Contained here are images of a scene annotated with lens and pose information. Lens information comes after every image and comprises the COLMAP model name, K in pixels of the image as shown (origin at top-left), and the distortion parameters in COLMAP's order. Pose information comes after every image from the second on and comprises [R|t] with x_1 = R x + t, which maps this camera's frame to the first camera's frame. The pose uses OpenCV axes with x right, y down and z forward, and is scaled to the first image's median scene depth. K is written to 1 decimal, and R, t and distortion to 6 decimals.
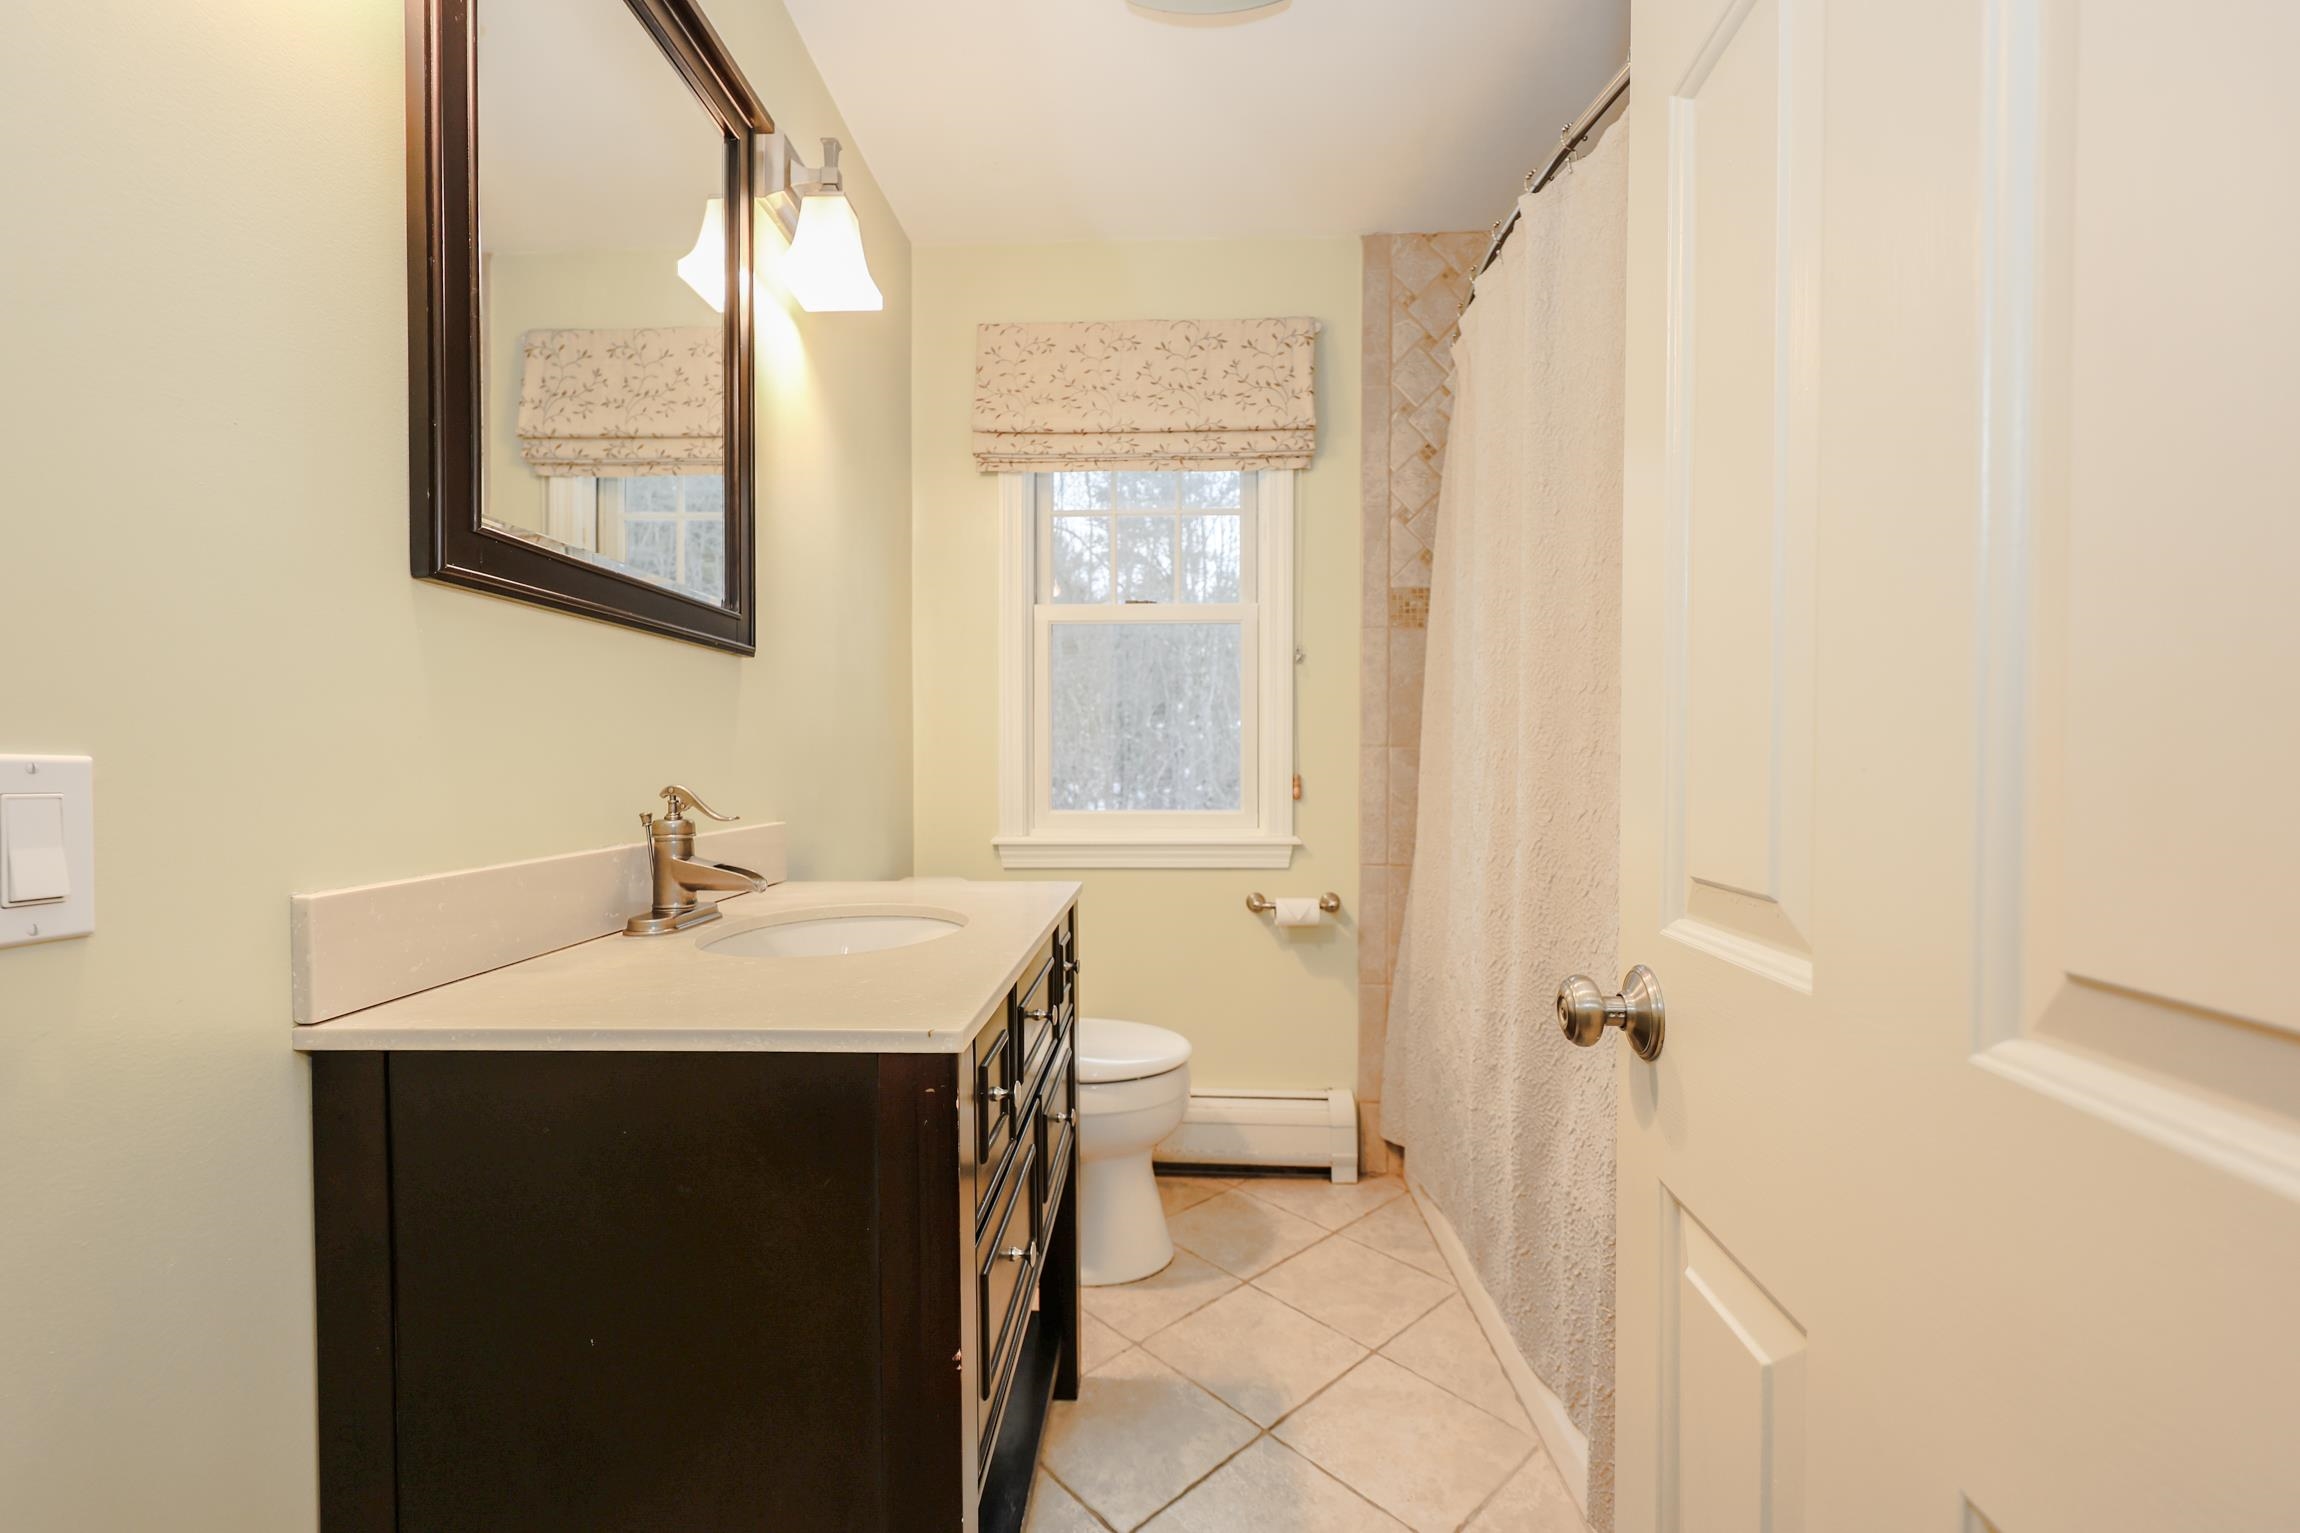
lens RADIAL K [[946.5, 0, 1152.0], [0, 946.5, 764.6], [0, 0, 1]] dist [-0.003645, 0.000412]
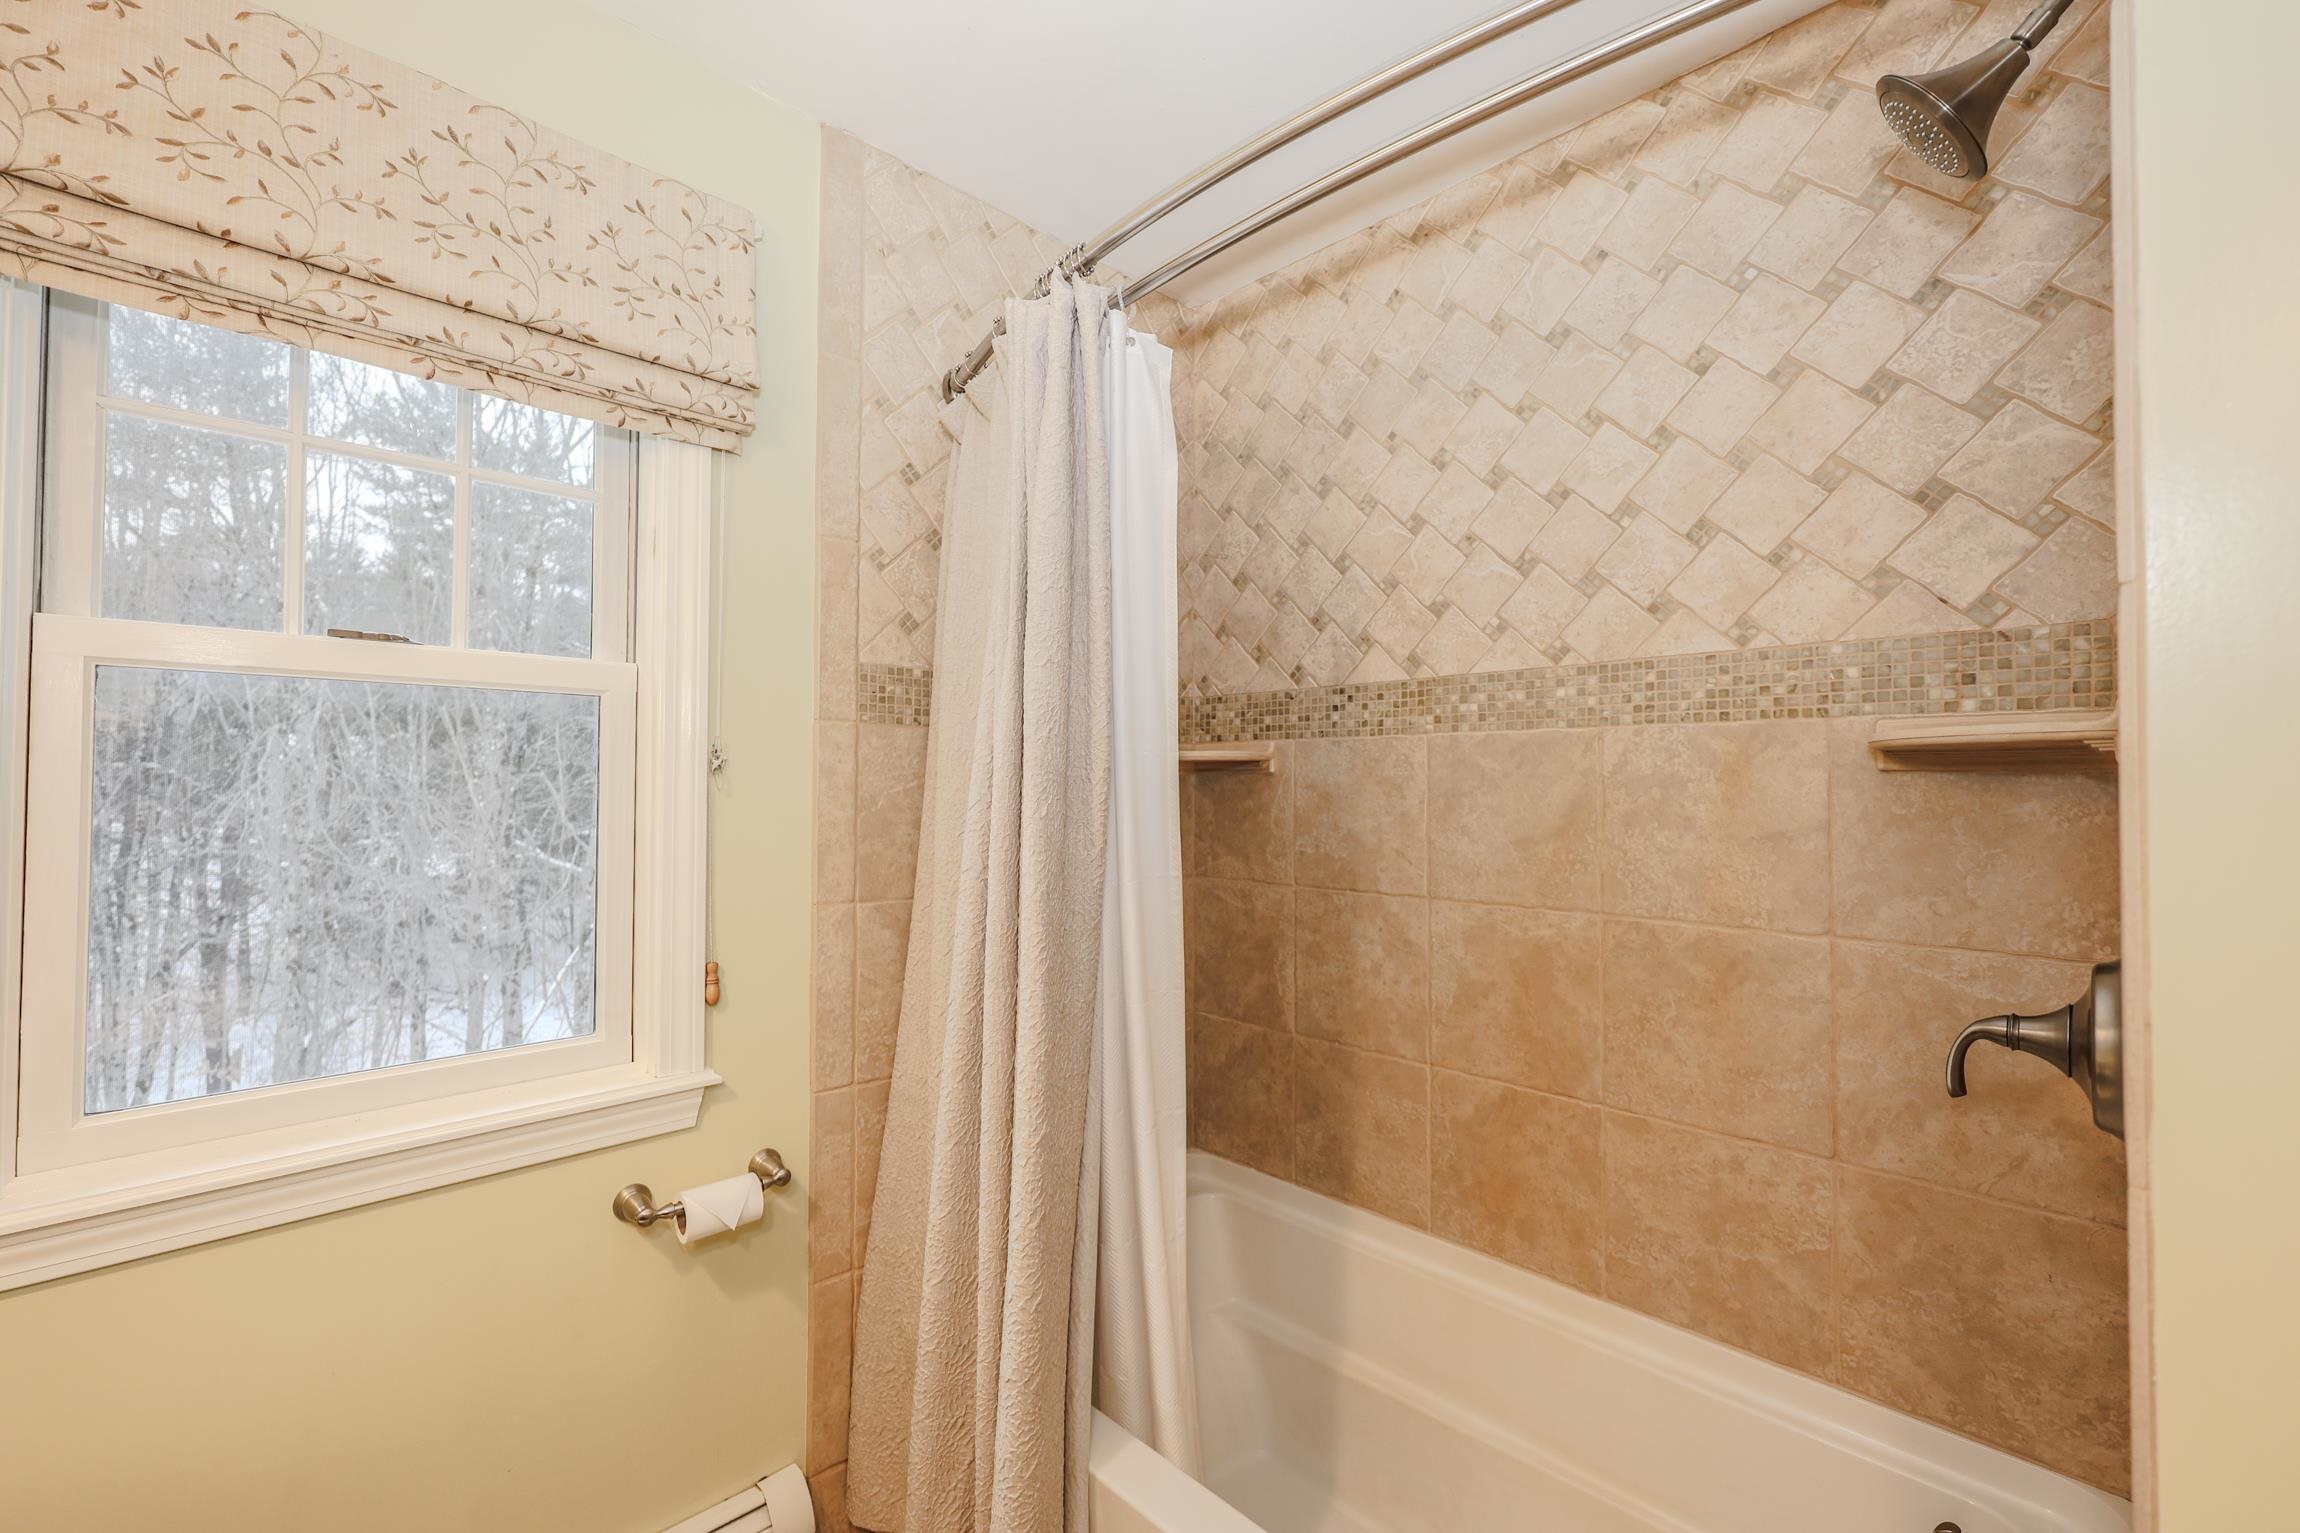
lens RADIAL K [[946.5, 0, 1143.1], [0, 946.5, 766.2], [0, 0, 1]] dist [-0.003645, 0.000412]
pose [[0.690815, 0.019662, 0.722764, -0.089977], [-0.000773, 0.999650, -0.026454, -0.096762], [-0.723031, 0.017716, 0.690589, 0.398083]]
